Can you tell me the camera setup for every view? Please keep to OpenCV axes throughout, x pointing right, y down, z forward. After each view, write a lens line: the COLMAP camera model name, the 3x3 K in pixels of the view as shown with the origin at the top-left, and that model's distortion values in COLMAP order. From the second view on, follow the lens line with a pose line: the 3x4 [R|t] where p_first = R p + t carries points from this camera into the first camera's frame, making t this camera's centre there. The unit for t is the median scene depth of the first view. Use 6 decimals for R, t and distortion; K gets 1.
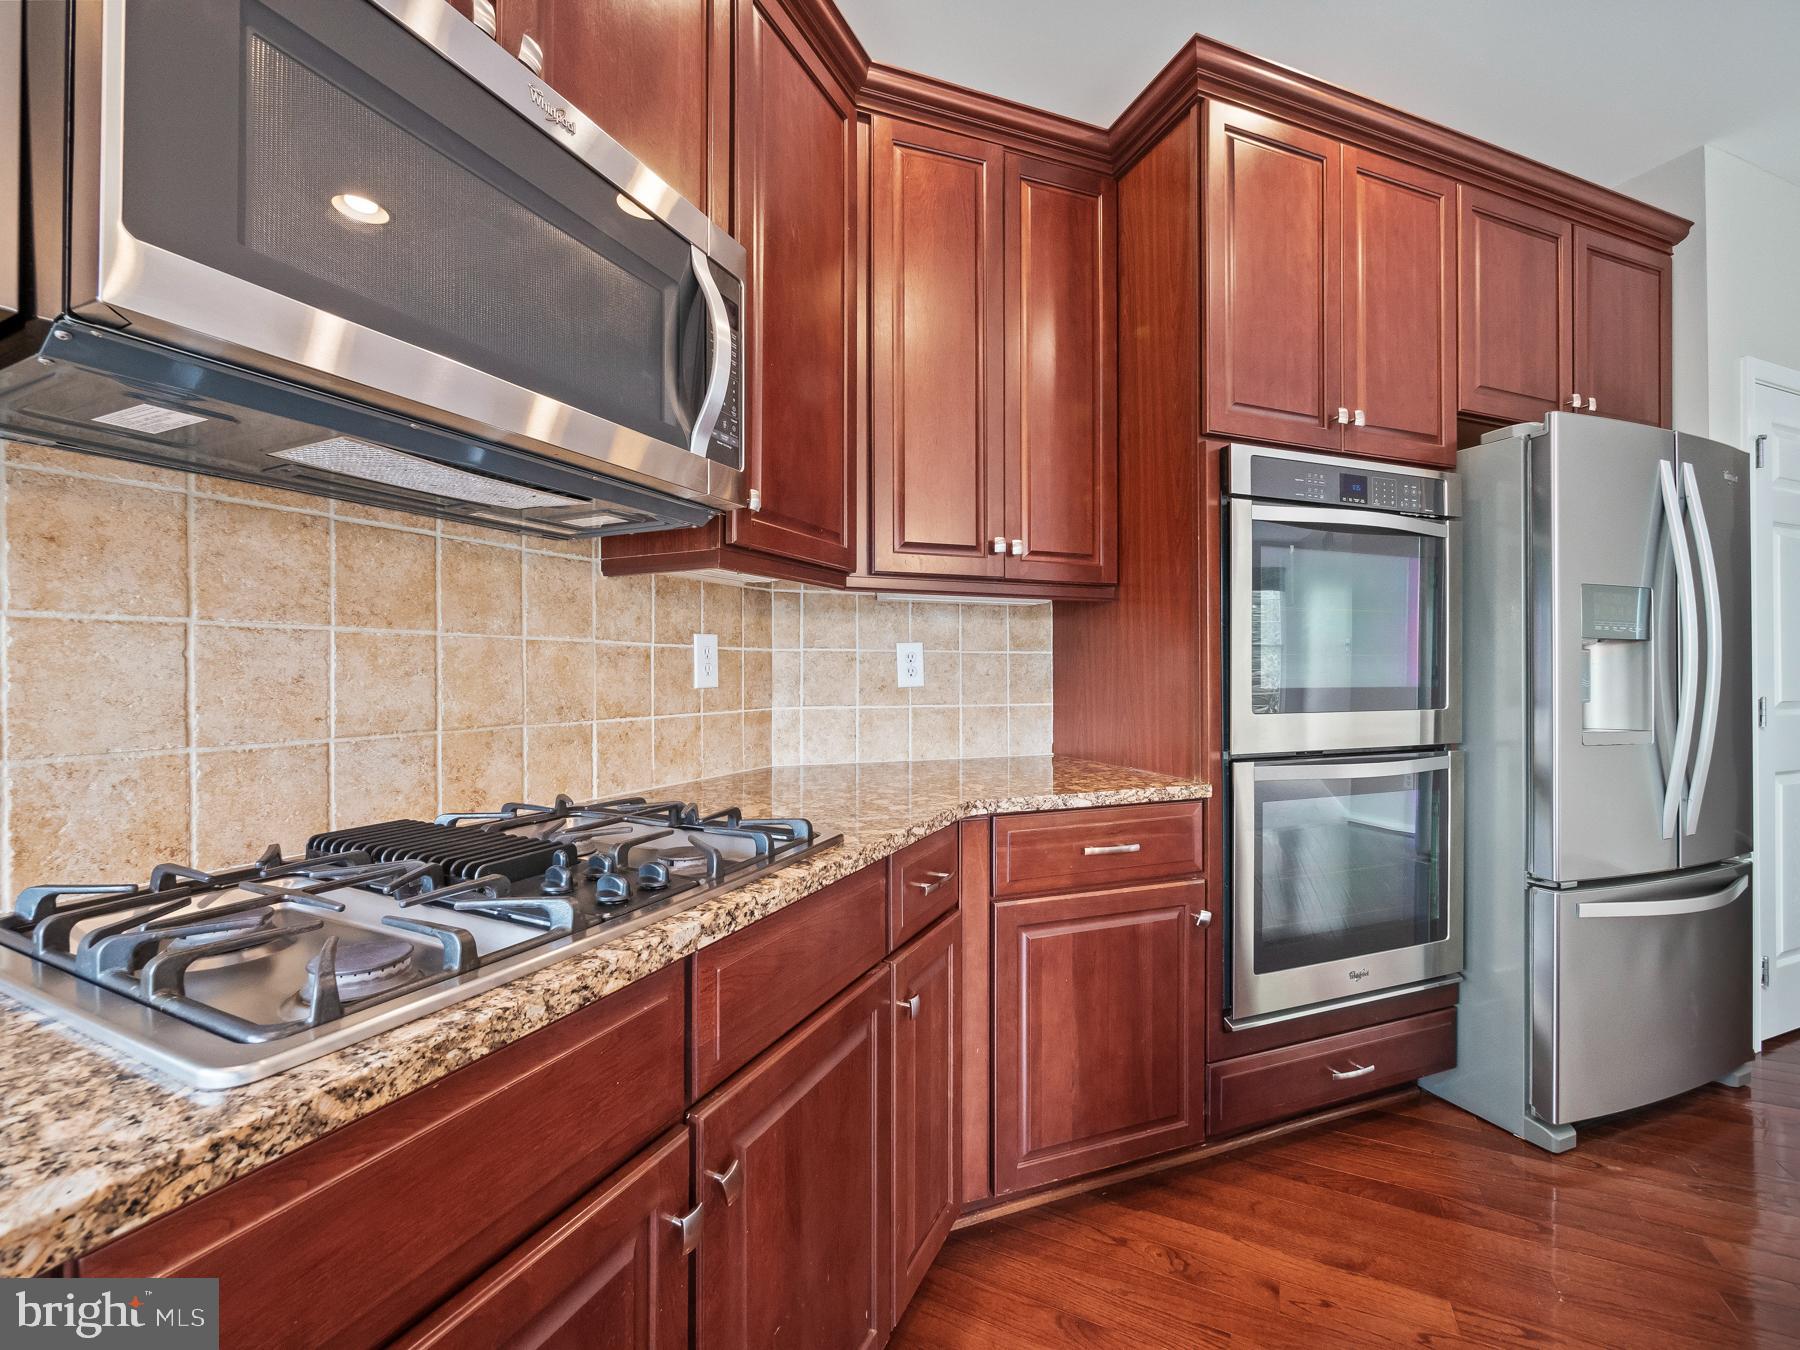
lens RADIAL K [[771.9, 0, 894.9], [0, 771.9, 666.0], [0, 0, 1]] dist [-0.003886, -0.000236]
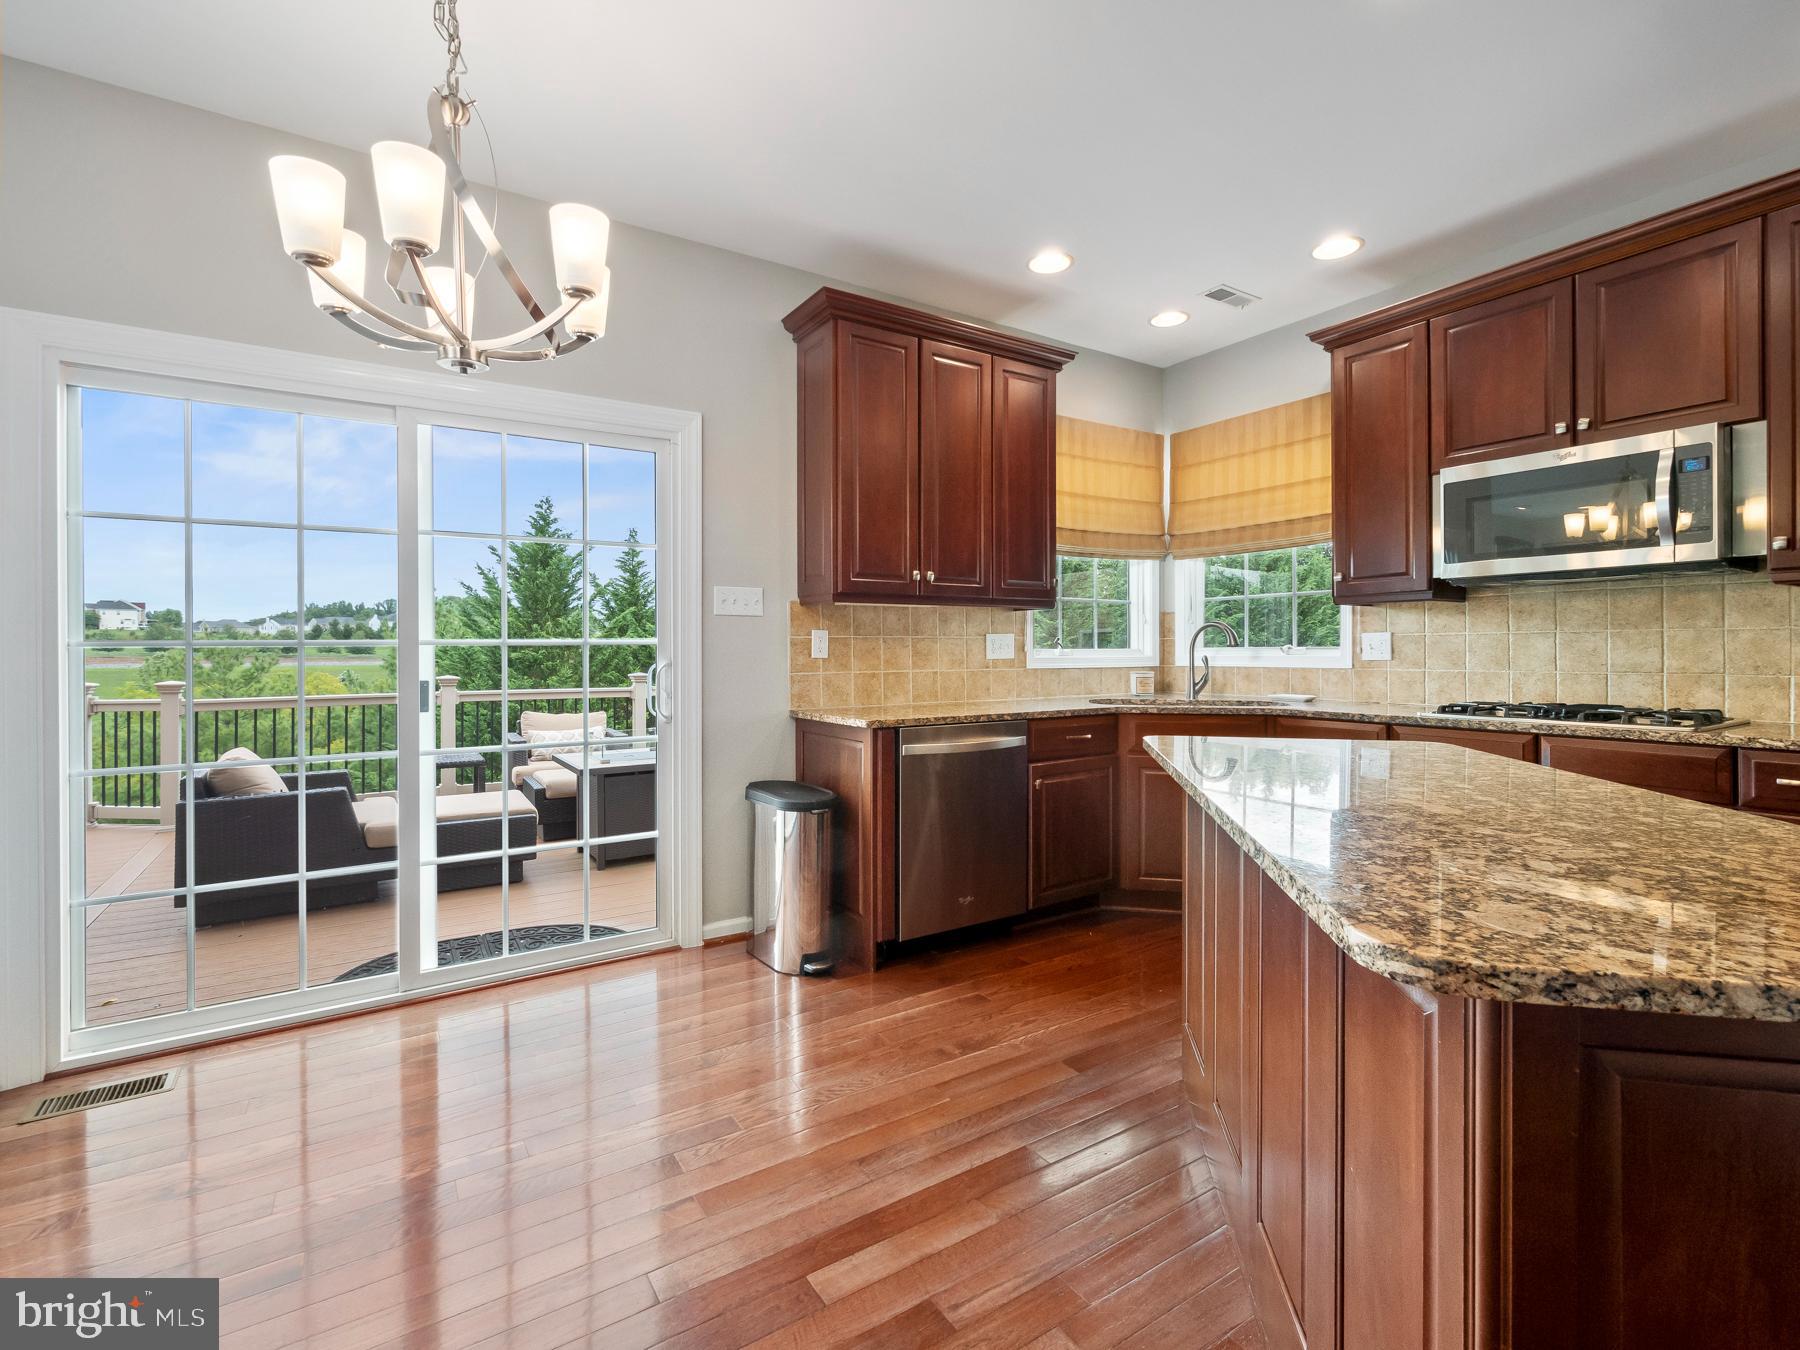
lens RADIAL K [[826.9, 0, 892.6], [0, 826.9, 654.6], [0, 0, 1]] dist [-0.002192, 0.002887]
pose [[-0.519852, 0.006101, -0.854234, 1.855712], [0.010241, 0.999947, 0.000909, 0.003184], [0.854195, -0.008276, -0.519887, 0.232338]]
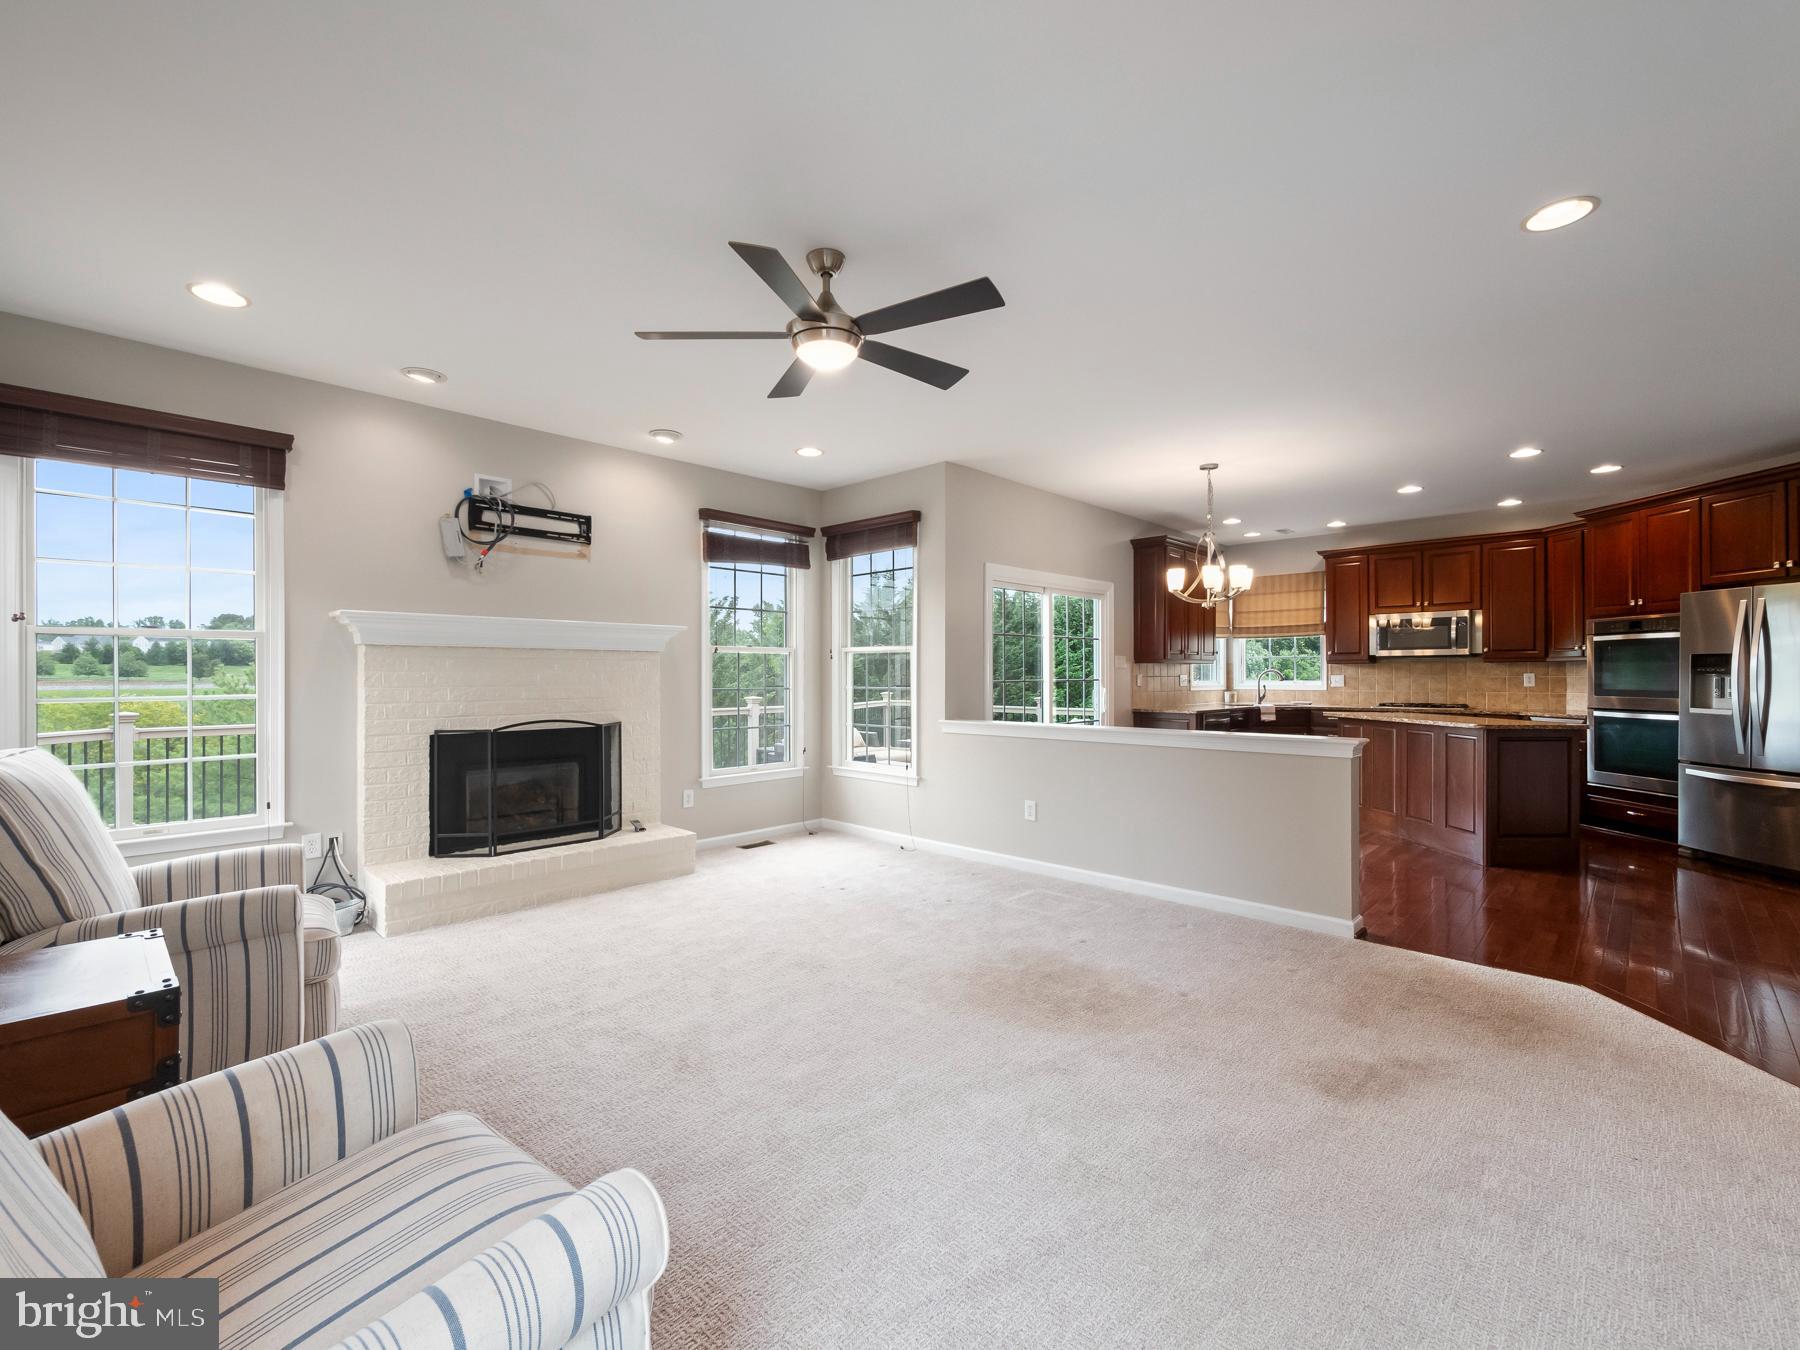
lens RADIAL K [[771.9, 0, 896.7], [0, 771.9, 675.8], [0, 0, 1]] dist [-0.003886, -0.000236]
pose [[-0.314282, 0.001171, -0.949329, 4.765185], [0.007628, 0.999970, -0.001292, -0.051381], [0.949299, -0.007648, -0.314282, -0.907602]]
